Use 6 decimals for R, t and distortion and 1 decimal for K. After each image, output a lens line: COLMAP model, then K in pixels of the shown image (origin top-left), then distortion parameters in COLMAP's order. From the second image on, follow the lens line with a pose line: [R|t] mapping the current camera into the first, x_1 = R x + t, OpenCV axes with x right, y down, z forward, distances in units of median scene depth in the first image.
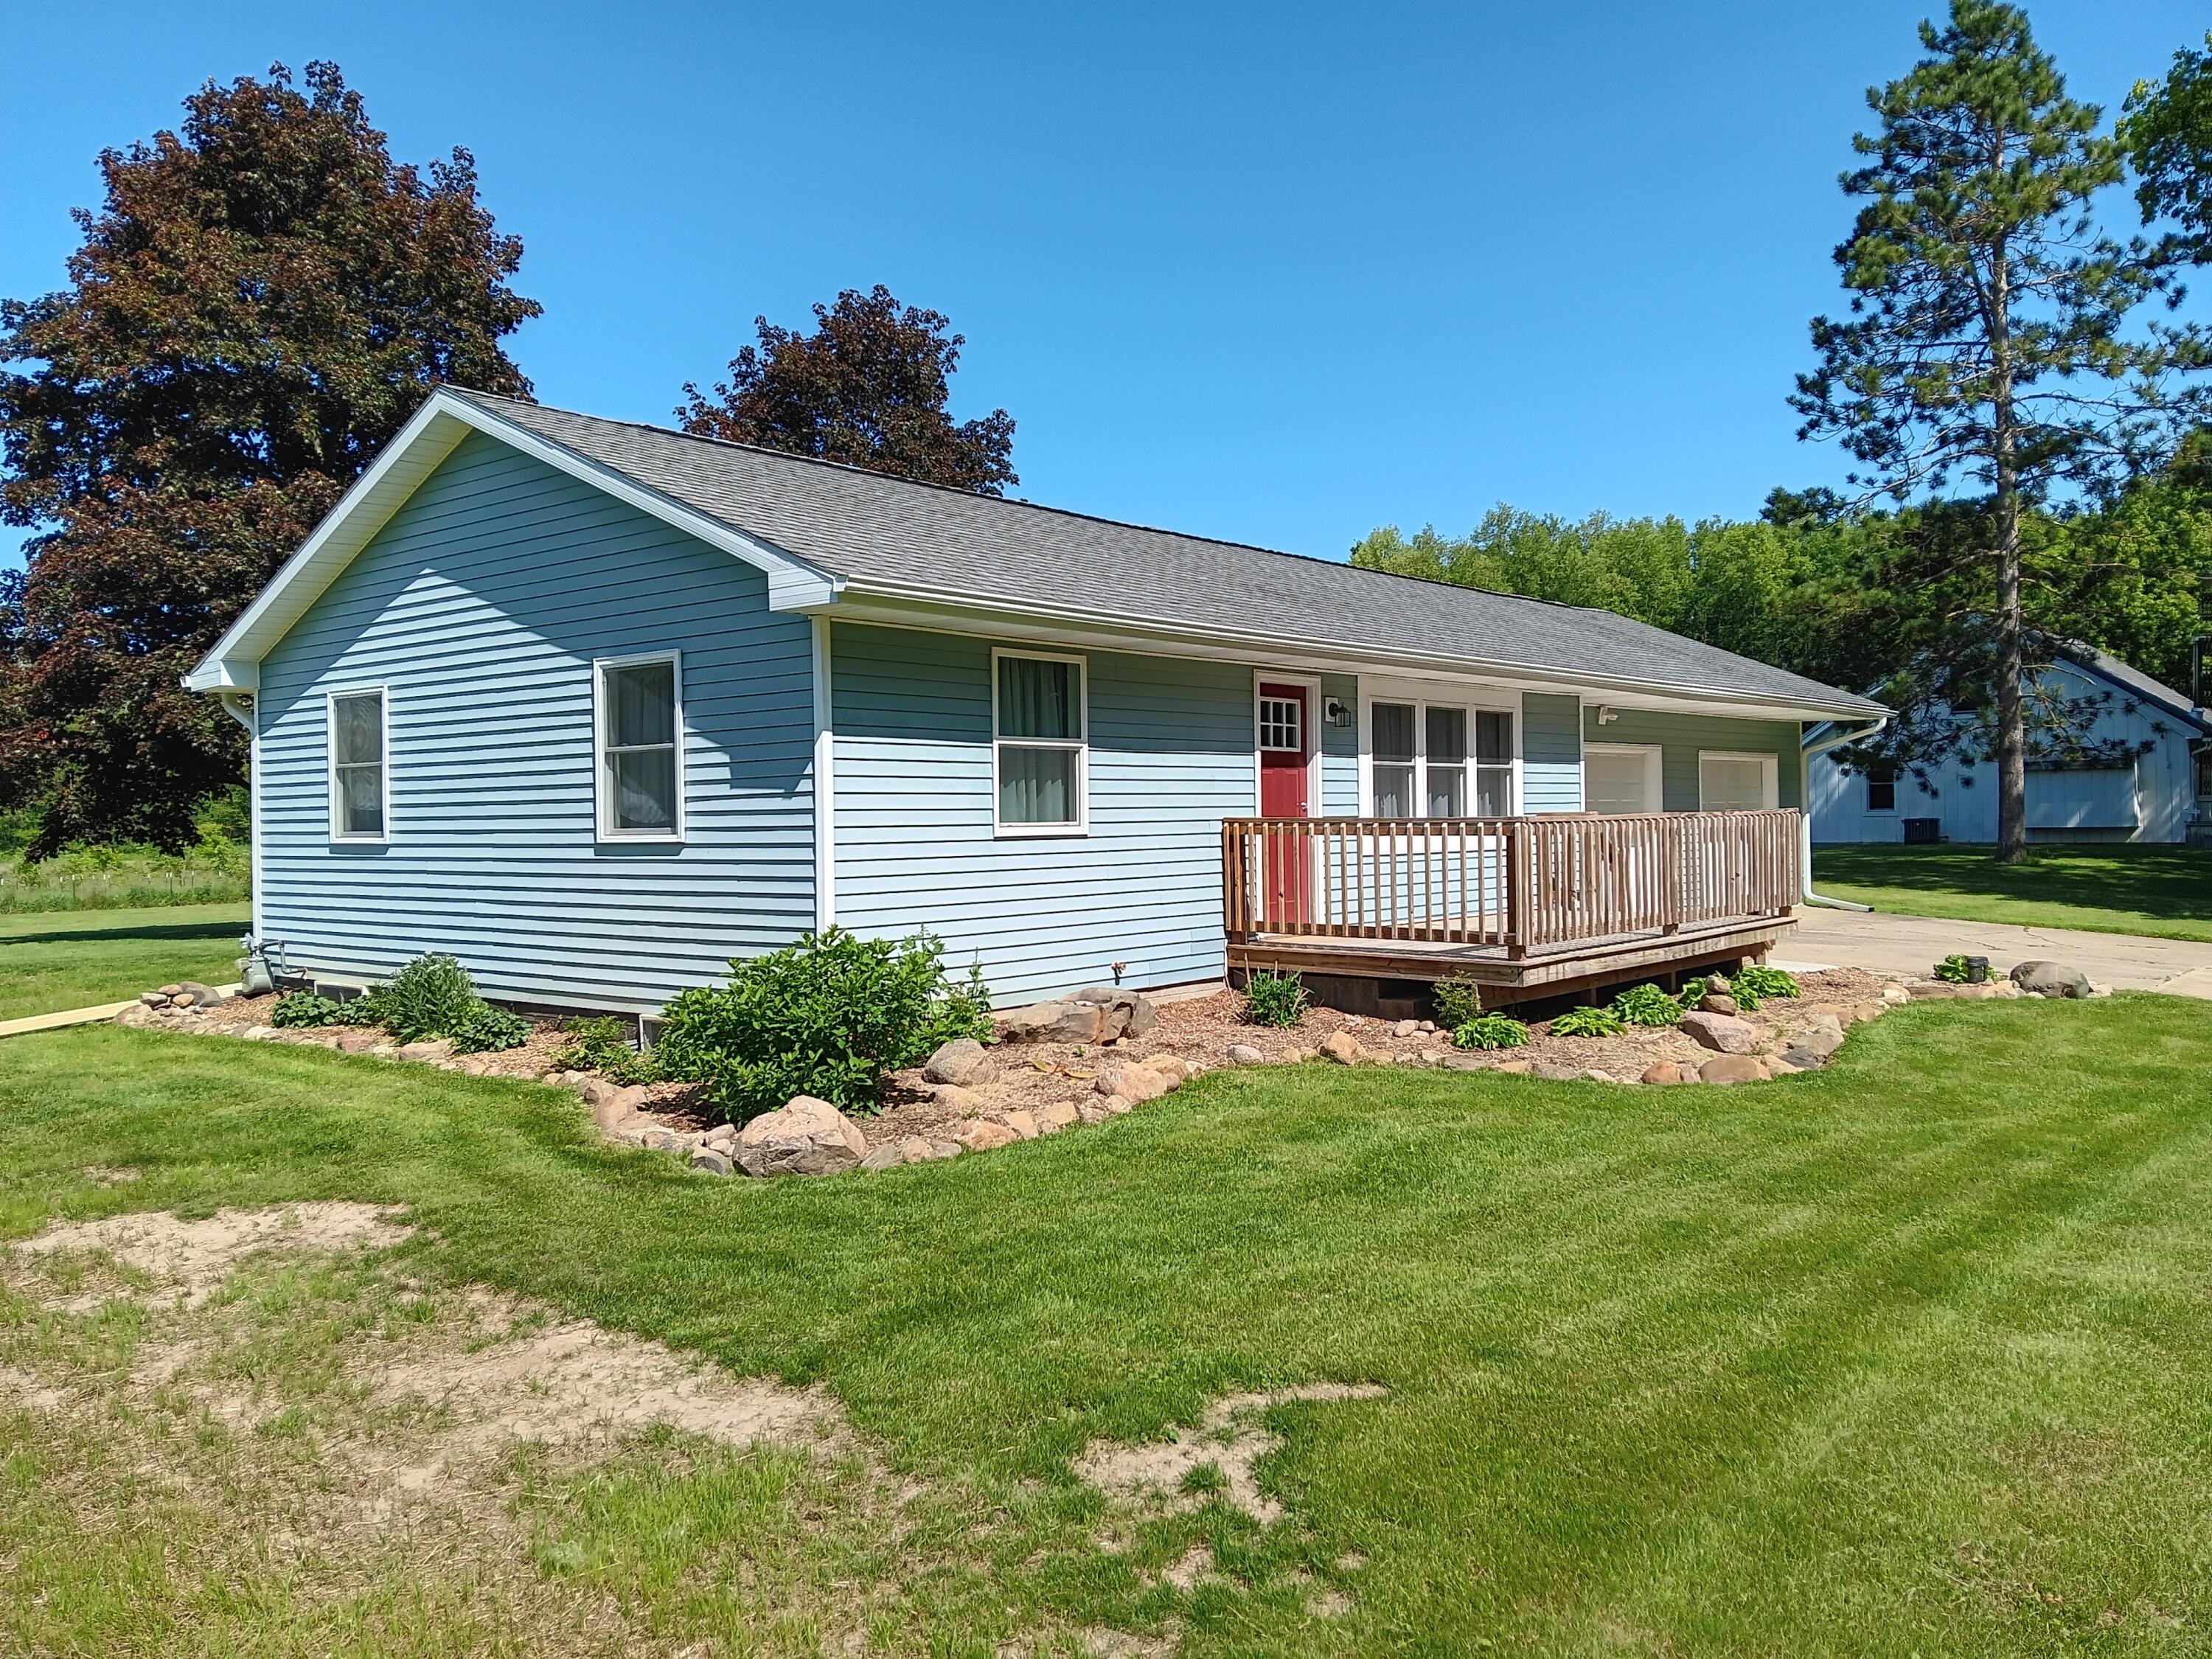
lens RADIAL K [[1709.2, 0, 1106.0], [0, 1709.2, 829.5], [0, 0, 1]] dist [0.078273, -0.109050]
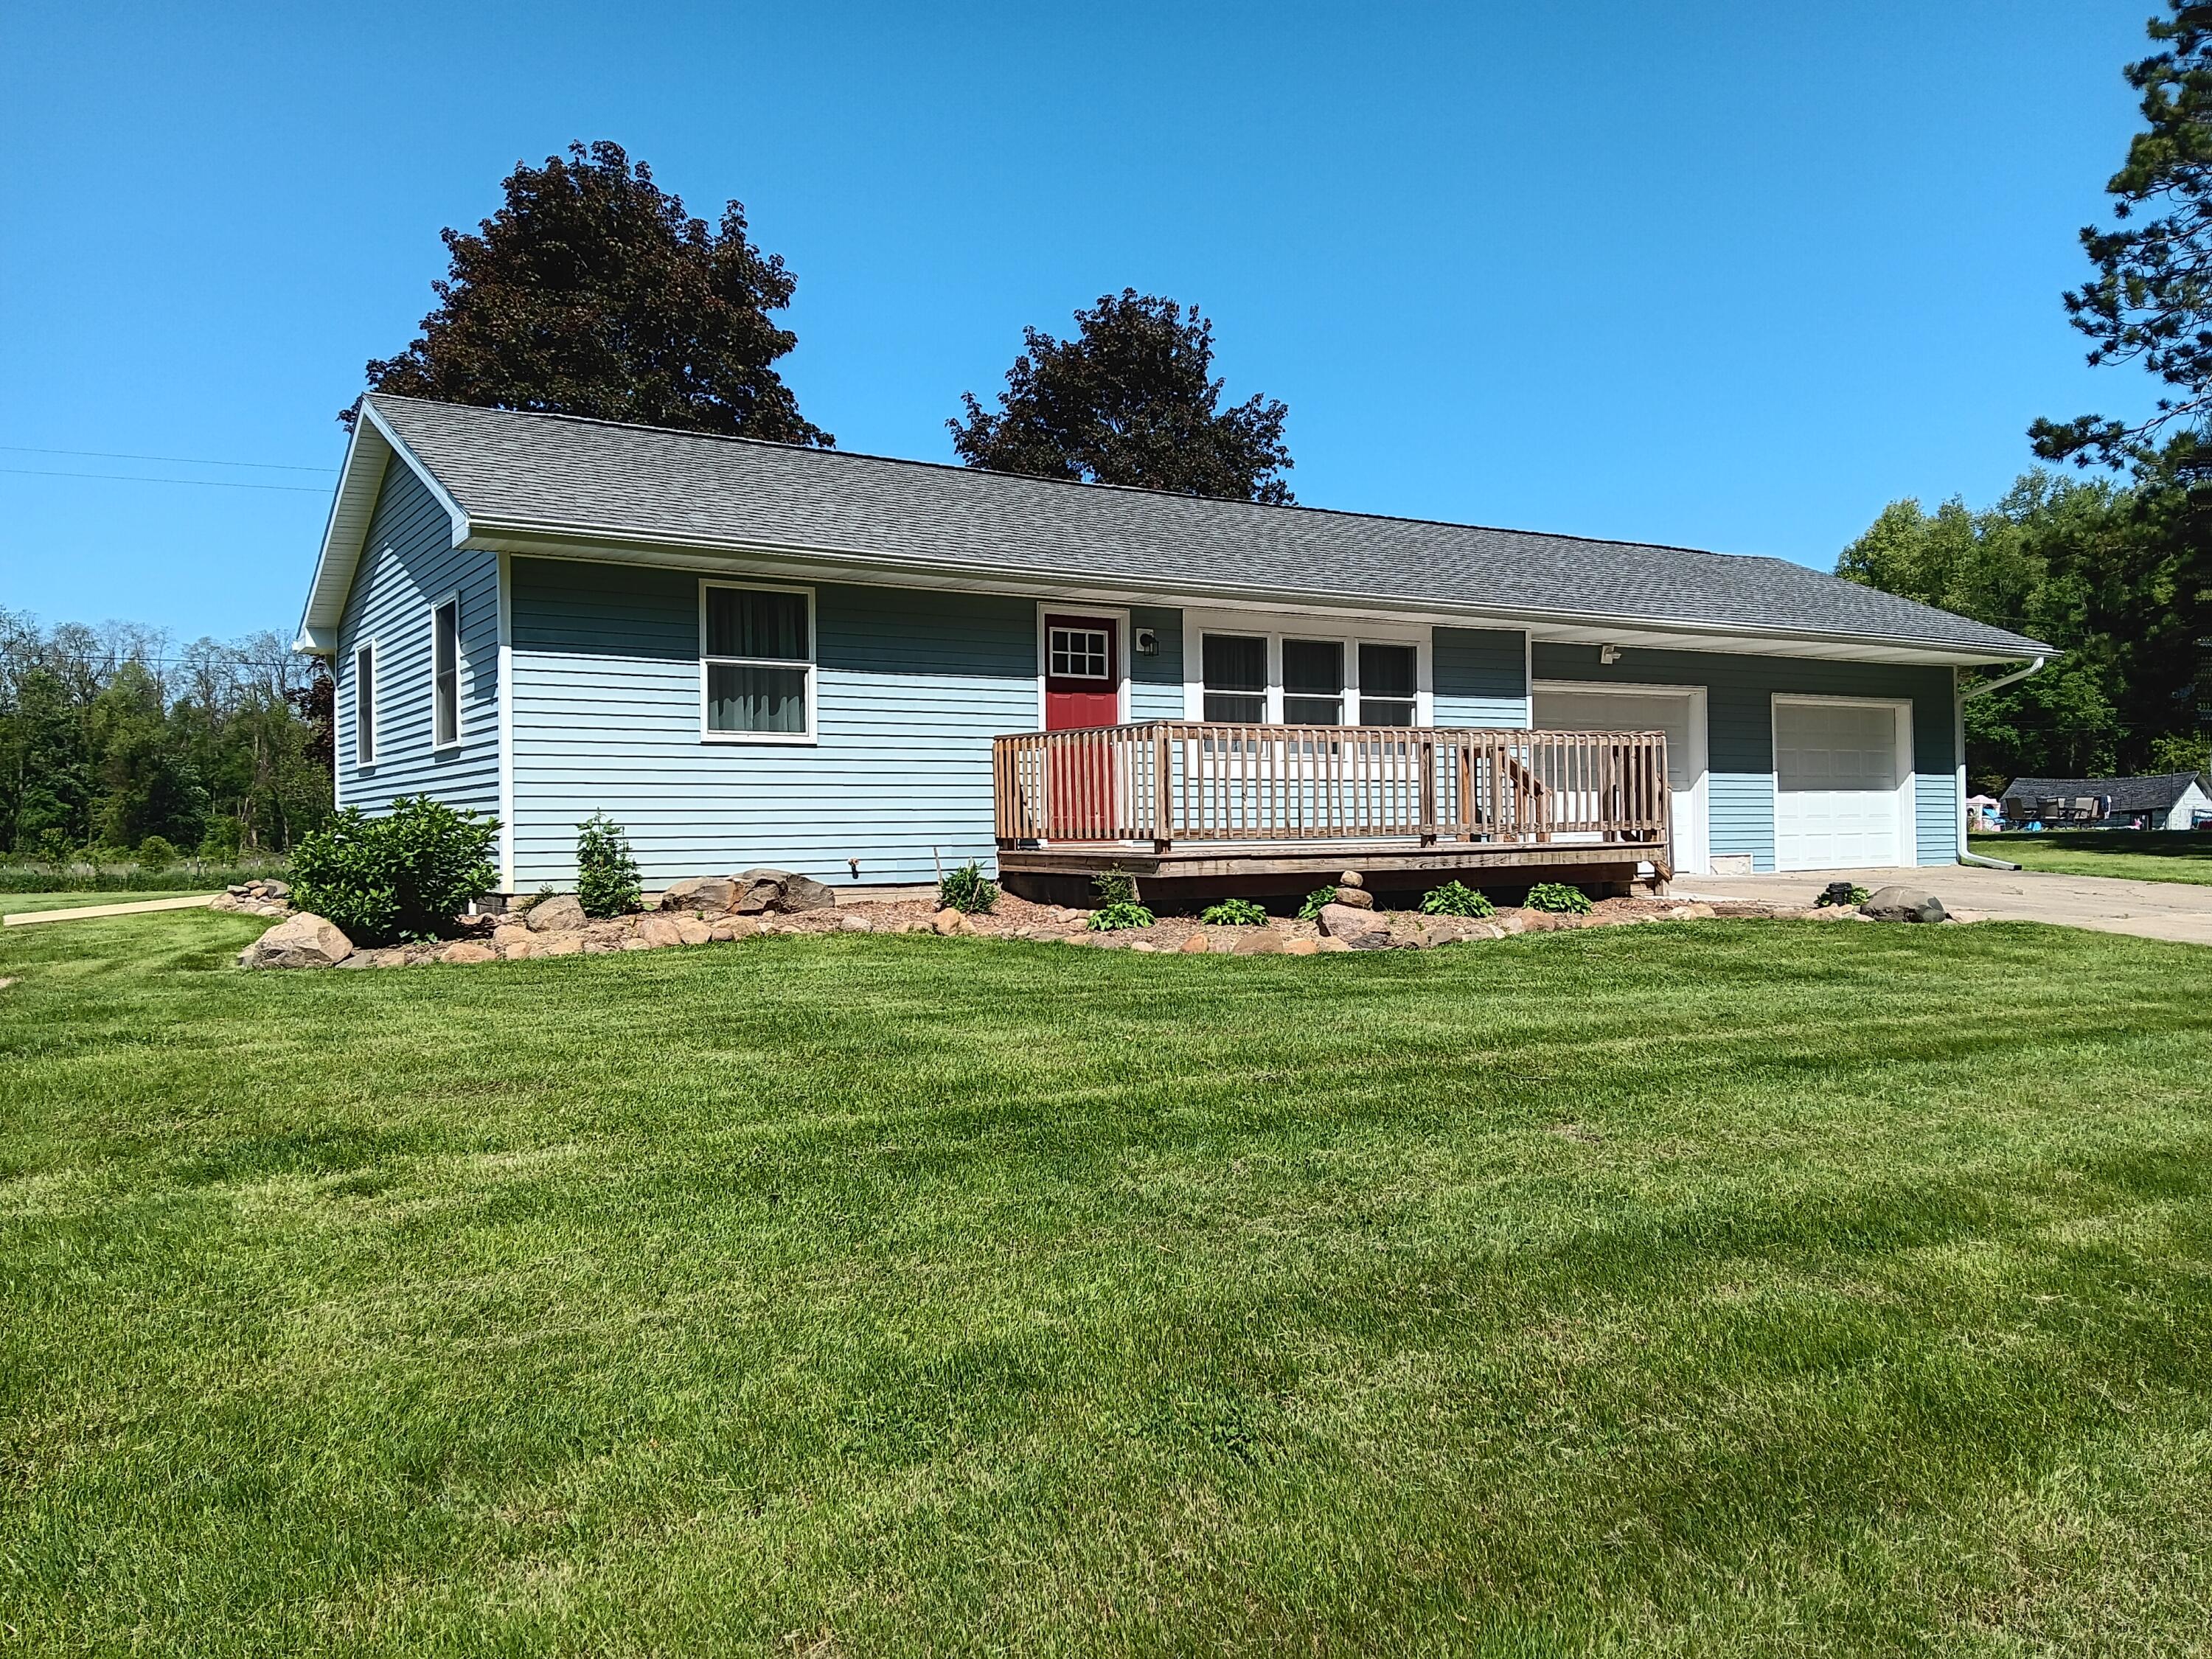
lens RADIAL K [[1712.1, 0, 1106.0], [0, 1712.1, 829.5], [0, 0, 1]] dist [0.046030, -0.046929]
pose [[0.955279, 0.003353, -0.295688, 0.416994], [-0.004404, 0.999986, -0.002886, 0.050790], [0.295674, 0.004059, 0.955280, -0.029850]]
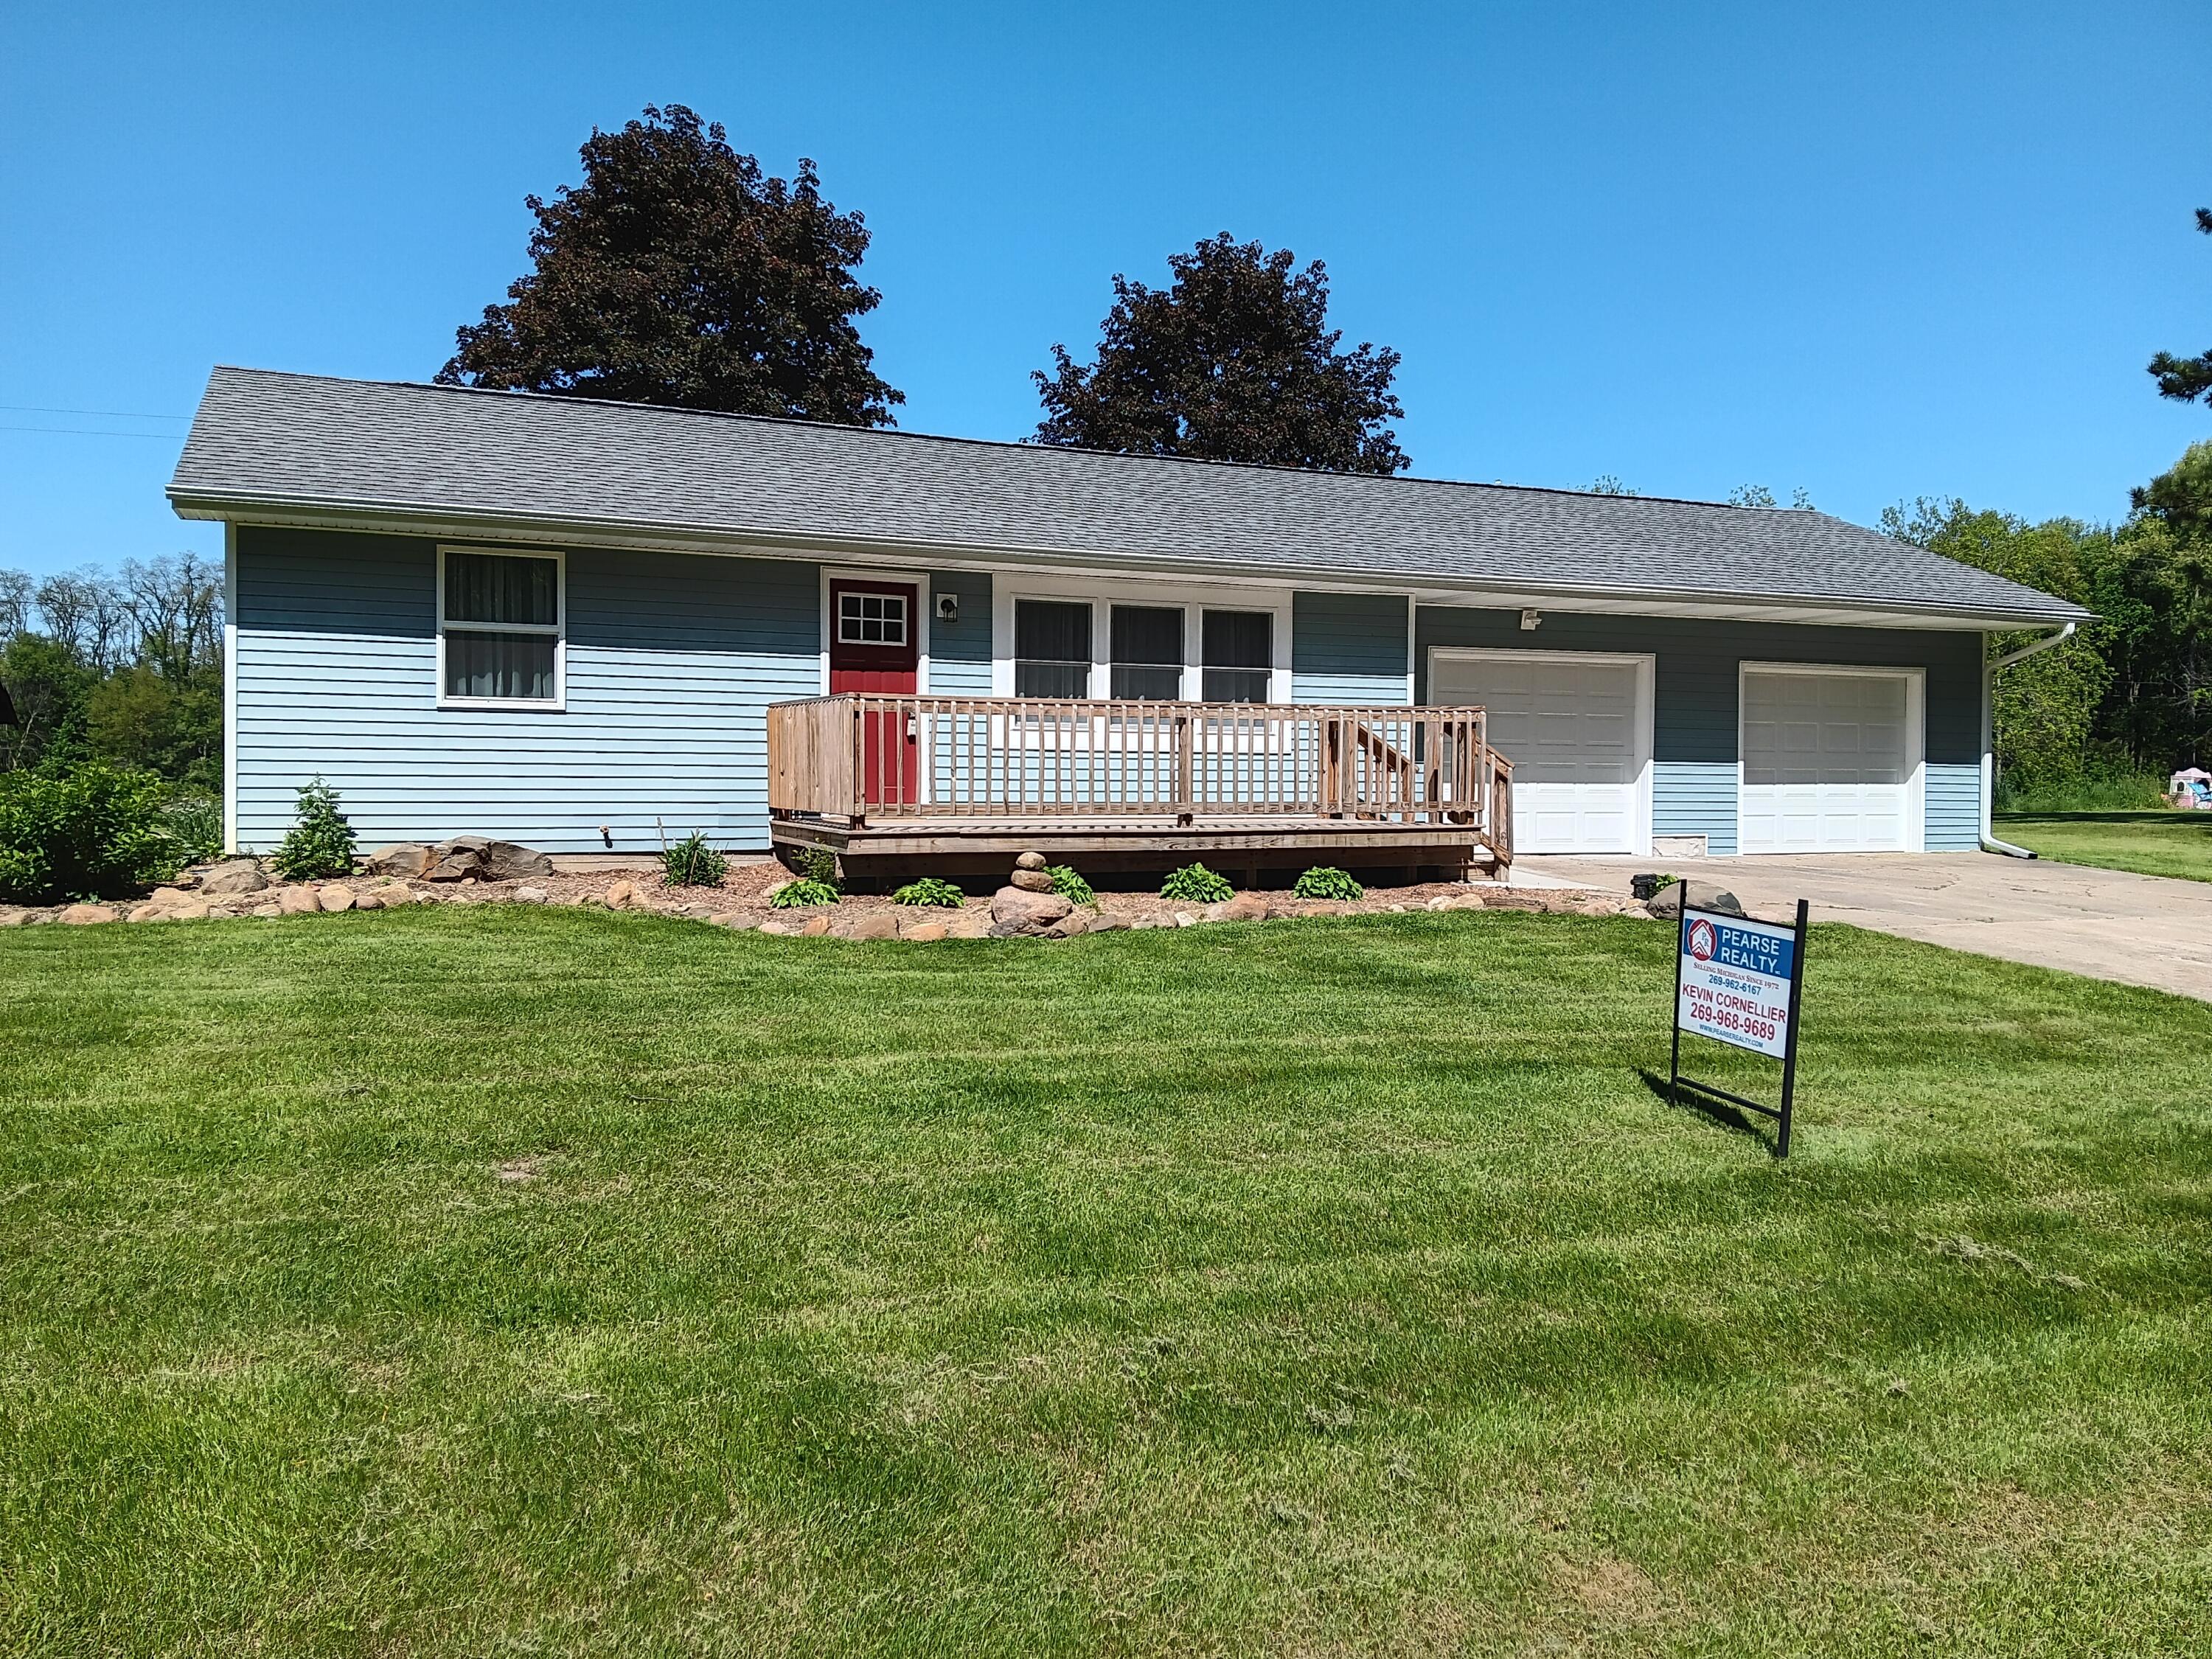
lens RADIAL K [[1709.2, 0, 1106.0], [0, 1709.2, 829.5], [0, 0, 1]] dist [0.078273, -0.109050]
pose [[0.901288, 0.031099, -0.432102, 0.658679], [-0.022163, 0.999424, 0.025704, 0.036272], [0.432652, -0.013590, 0.901458, 0.100300]]
